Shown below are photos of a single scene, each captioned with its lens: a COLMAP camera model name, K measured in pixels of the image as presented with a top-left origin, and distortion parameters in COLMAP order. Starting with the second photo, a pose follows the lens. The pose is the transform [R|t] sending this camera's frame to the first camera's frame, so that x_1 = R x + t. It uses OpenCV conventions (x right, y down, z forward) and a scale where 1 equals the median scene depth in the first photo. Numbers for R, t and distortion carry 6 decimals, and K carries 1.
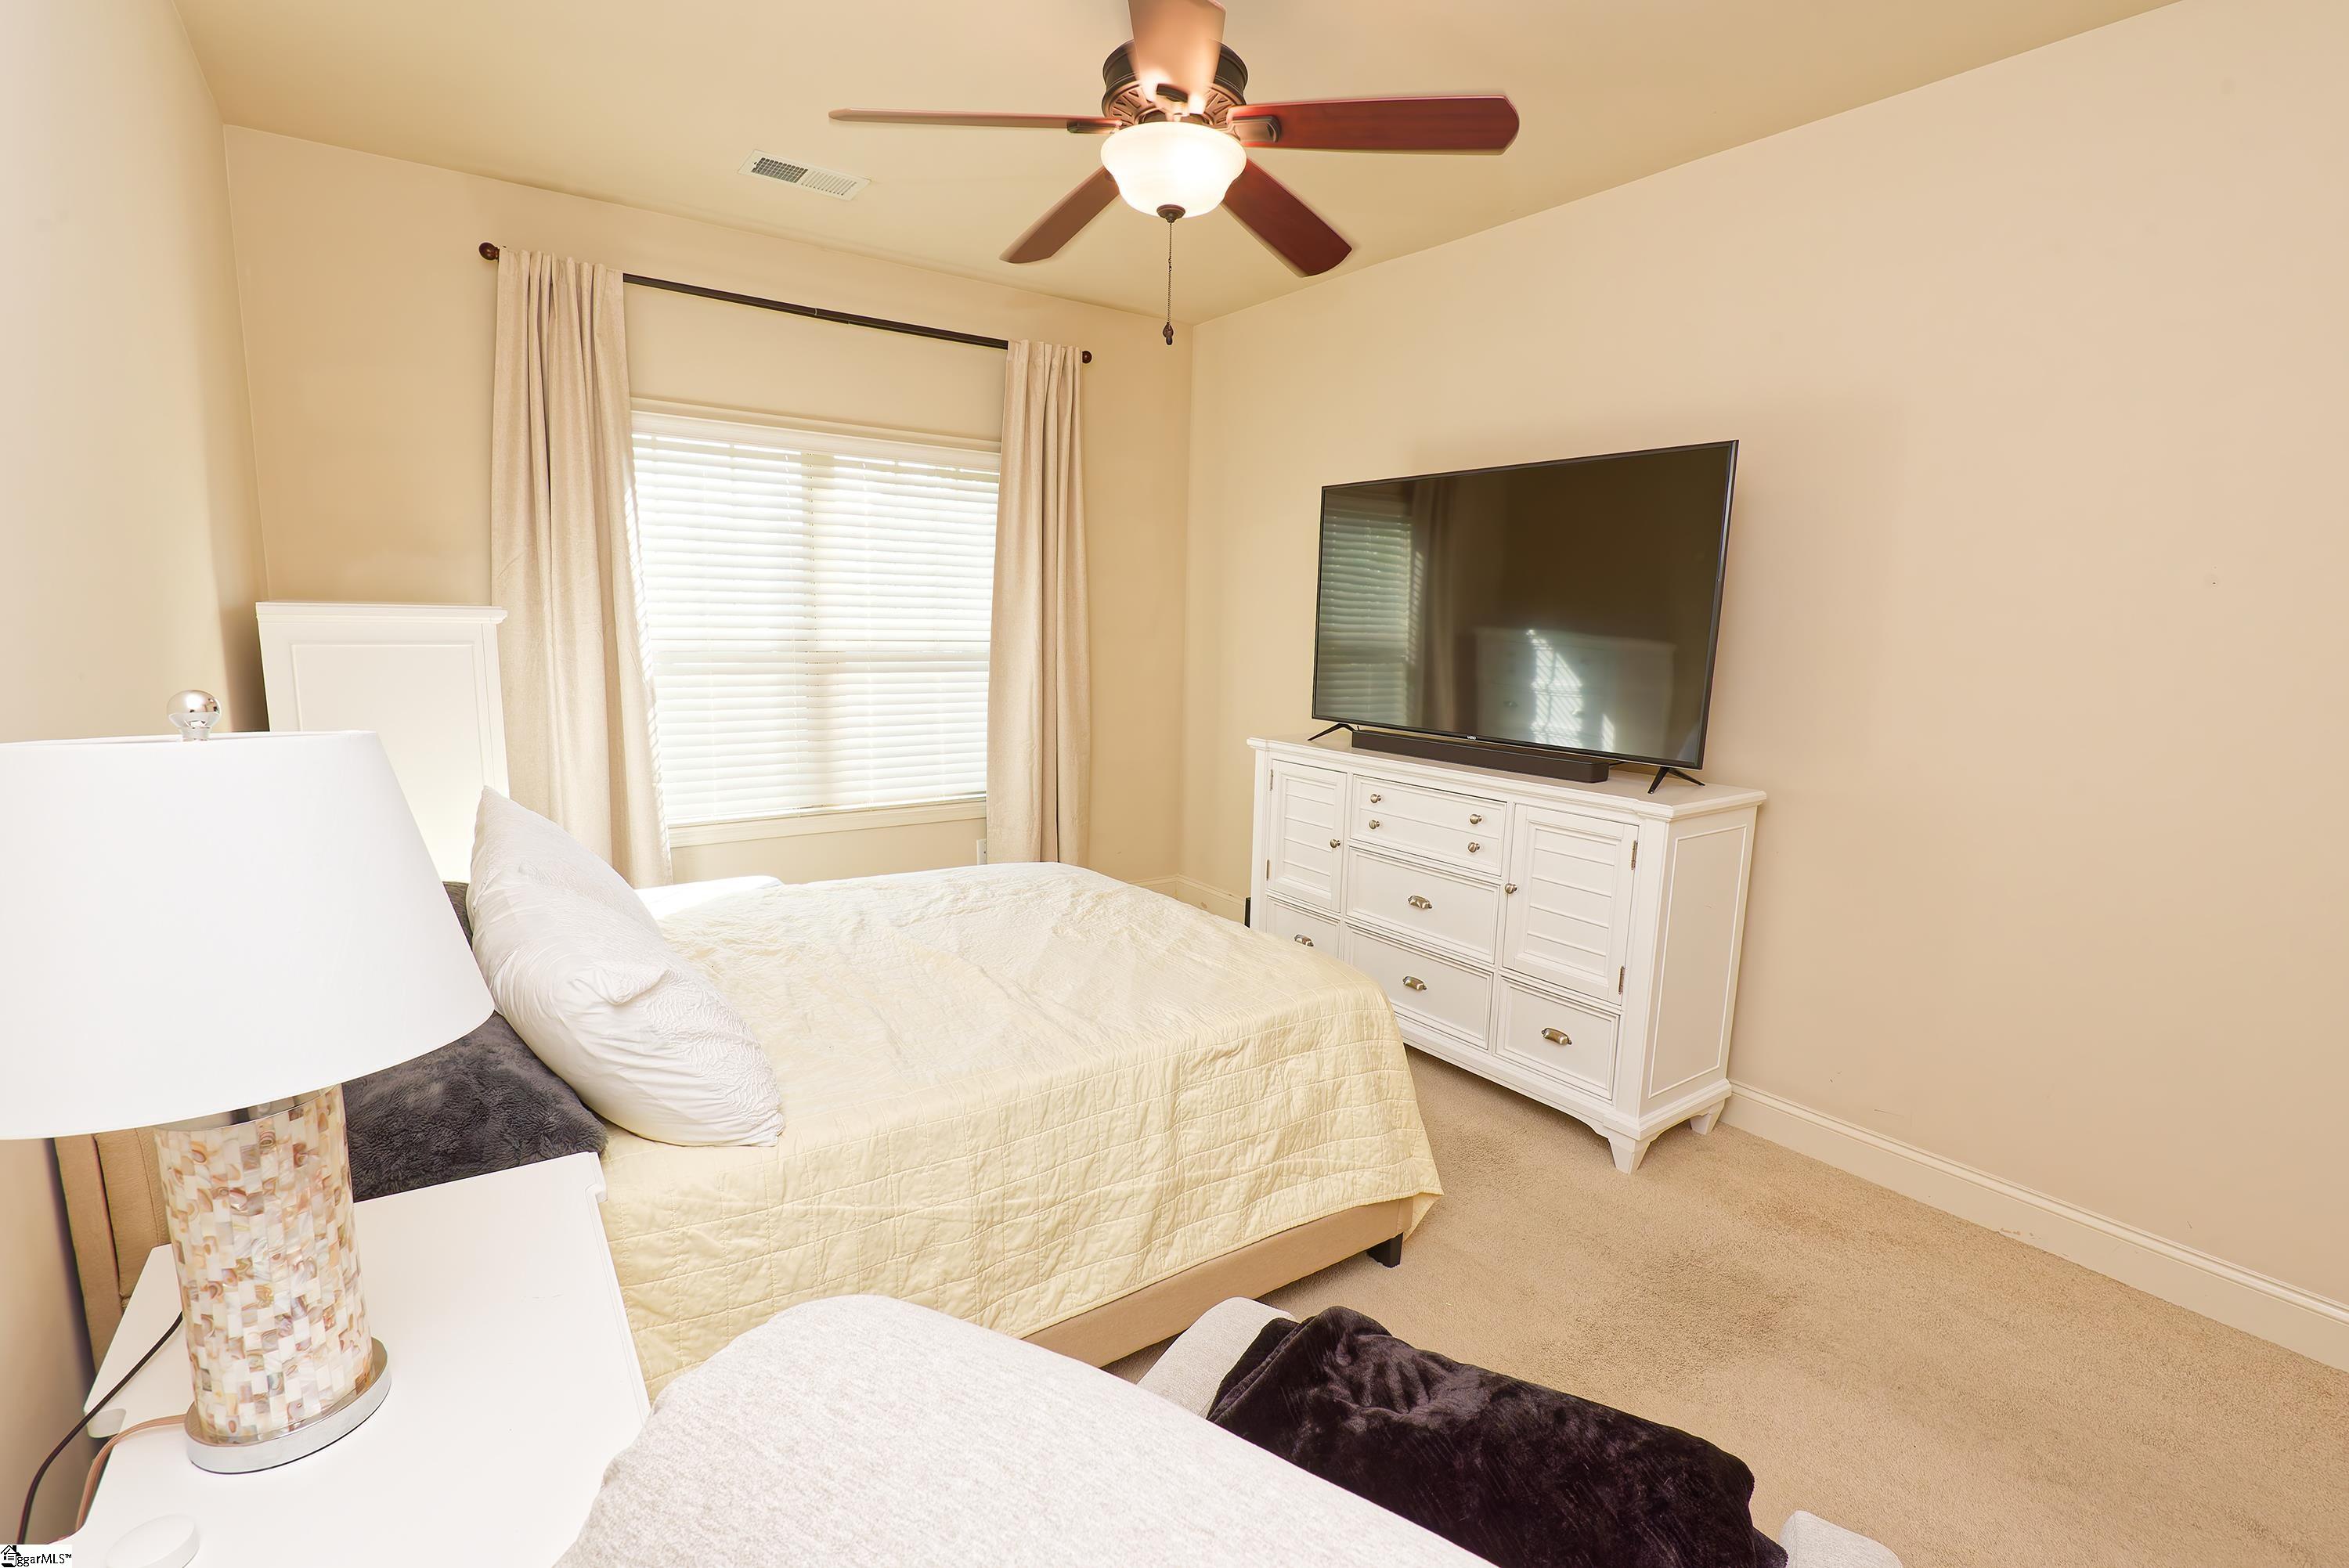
lens RADIAL K [[1067.6, 0, 1163.8], [0, 1067.6, 786.9], [0, 0, 1]] dist [0.011553, -0.013813]
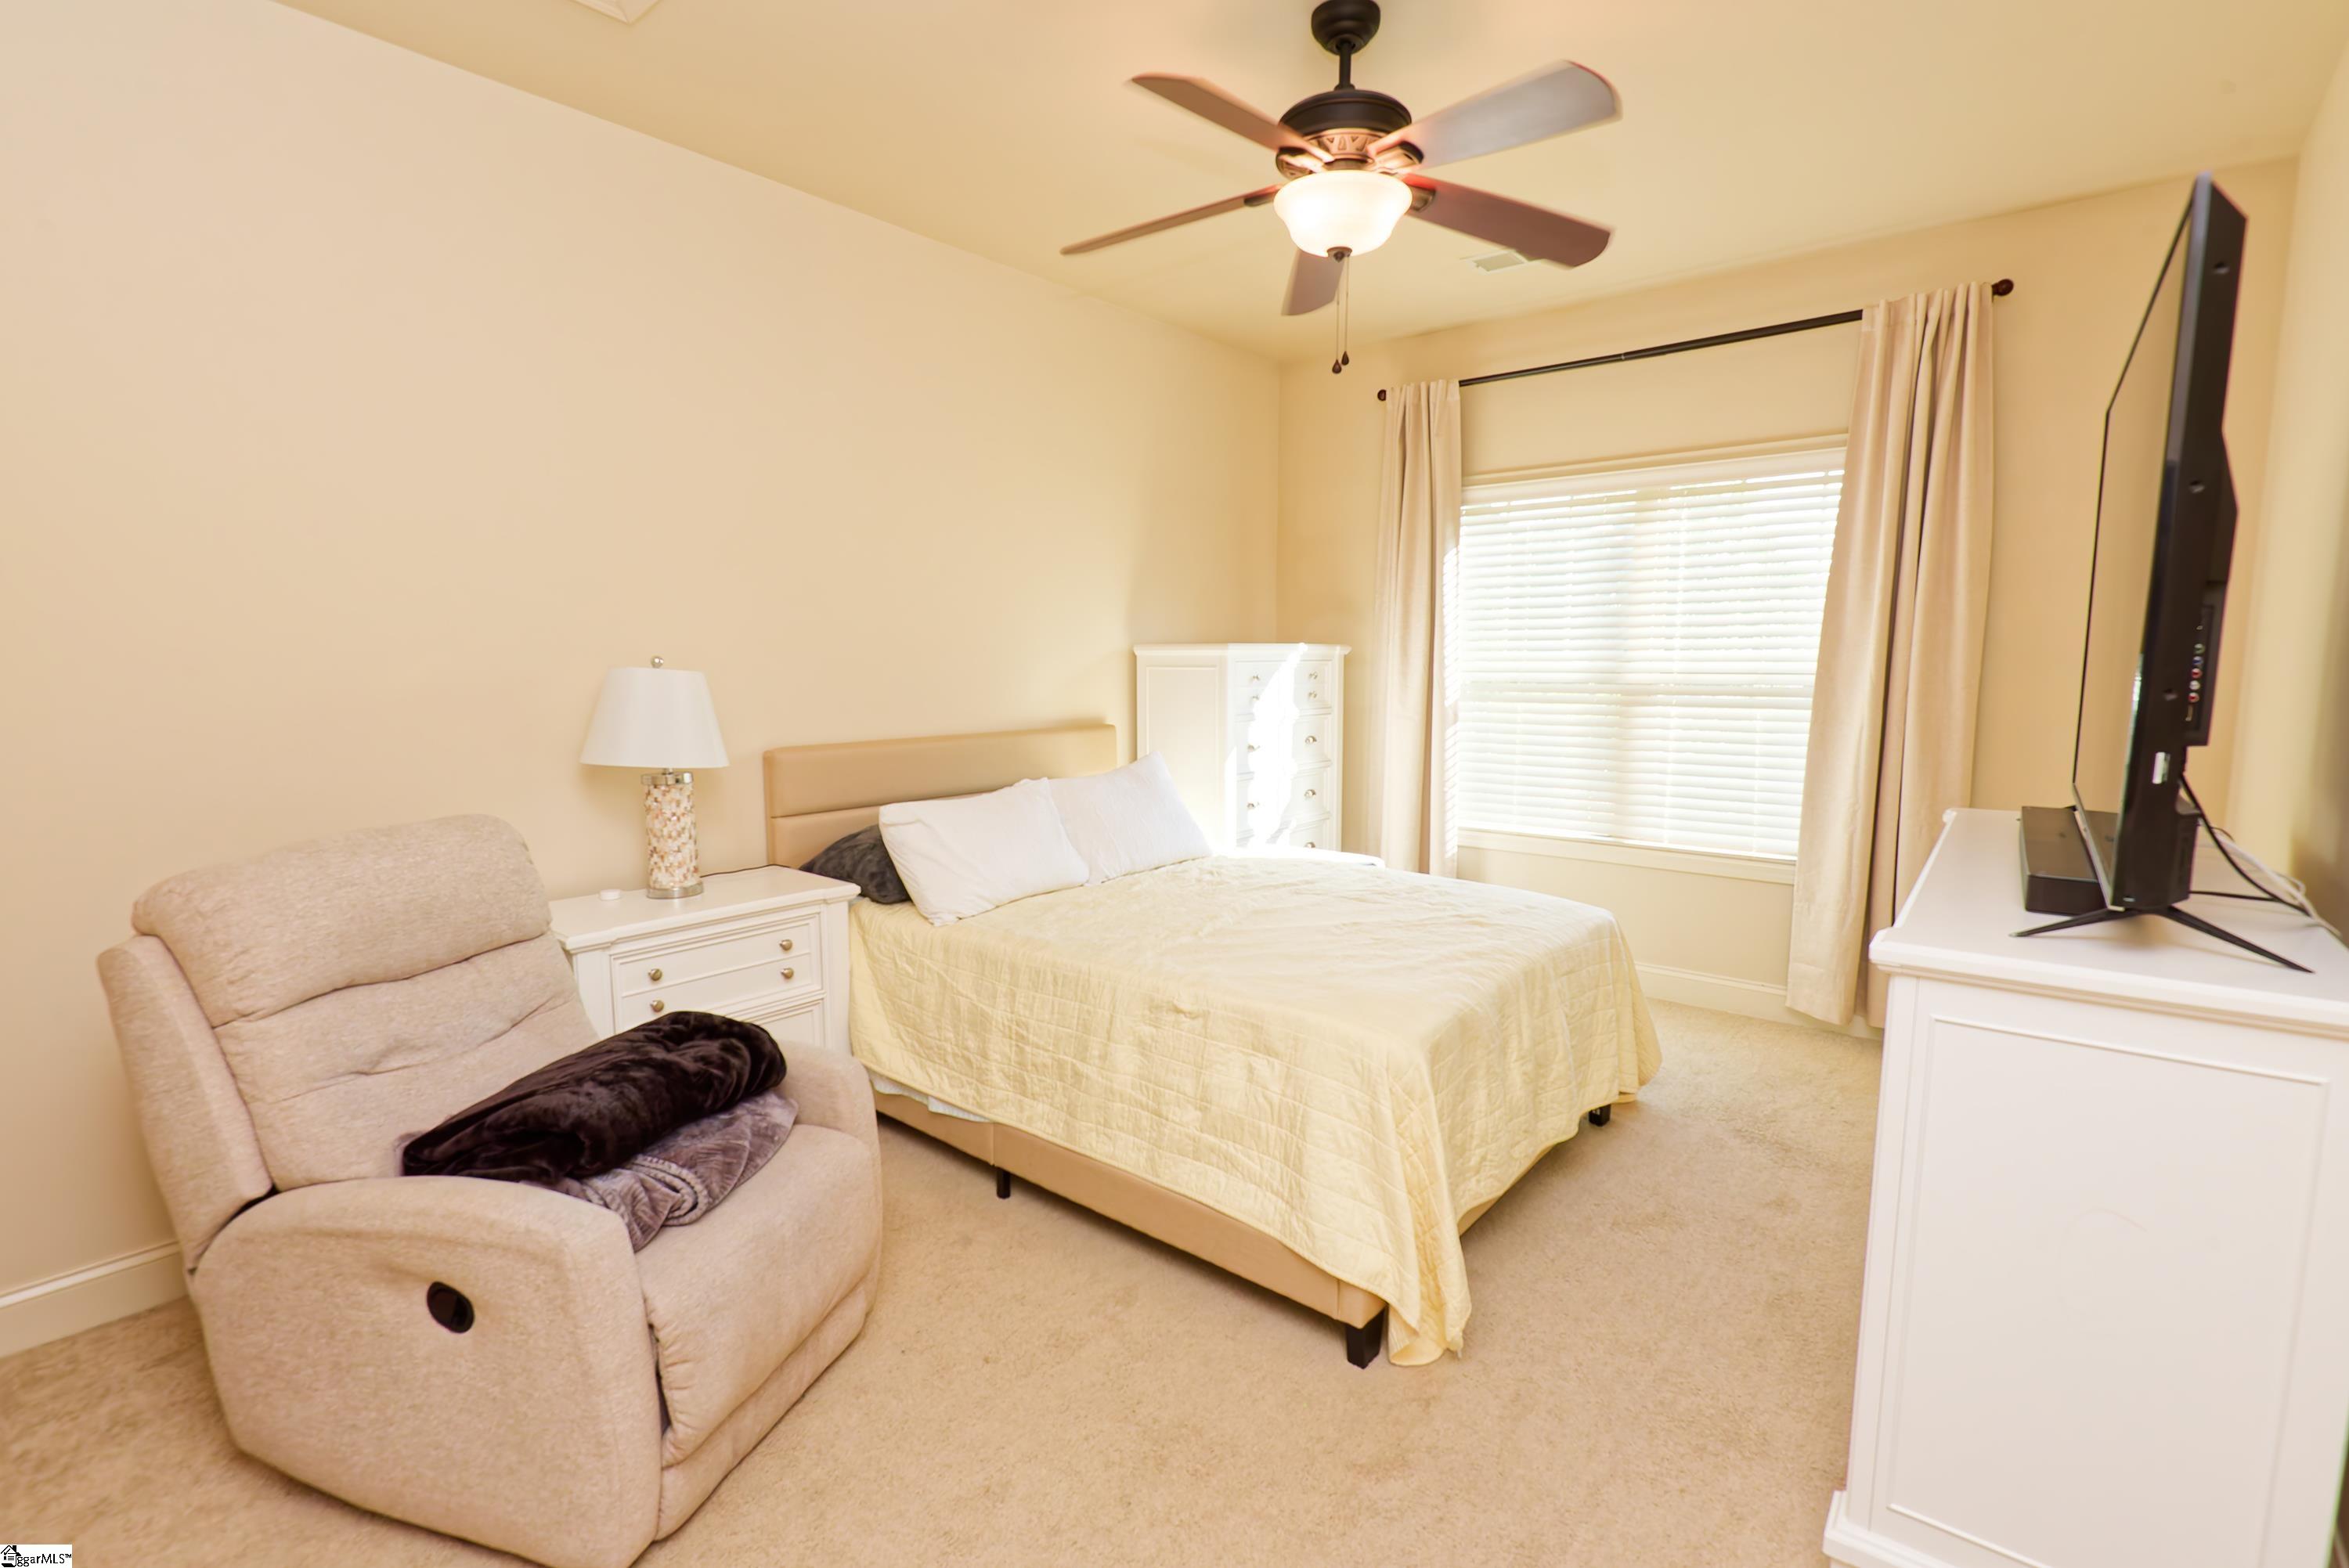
lens RADIAL K [[1067.6, 0, 1163.8], [0, 1067.6, 786.9], [0, 0, 1]] dist [0.011553, -0.013813]
pose [[0.280875, 0.094620, -0.955069, 0.523148], [-0.141210, 0.988372, 0.056392, -0.025720], [0.949299, 0.119026, 0.290970, 0.297876]]
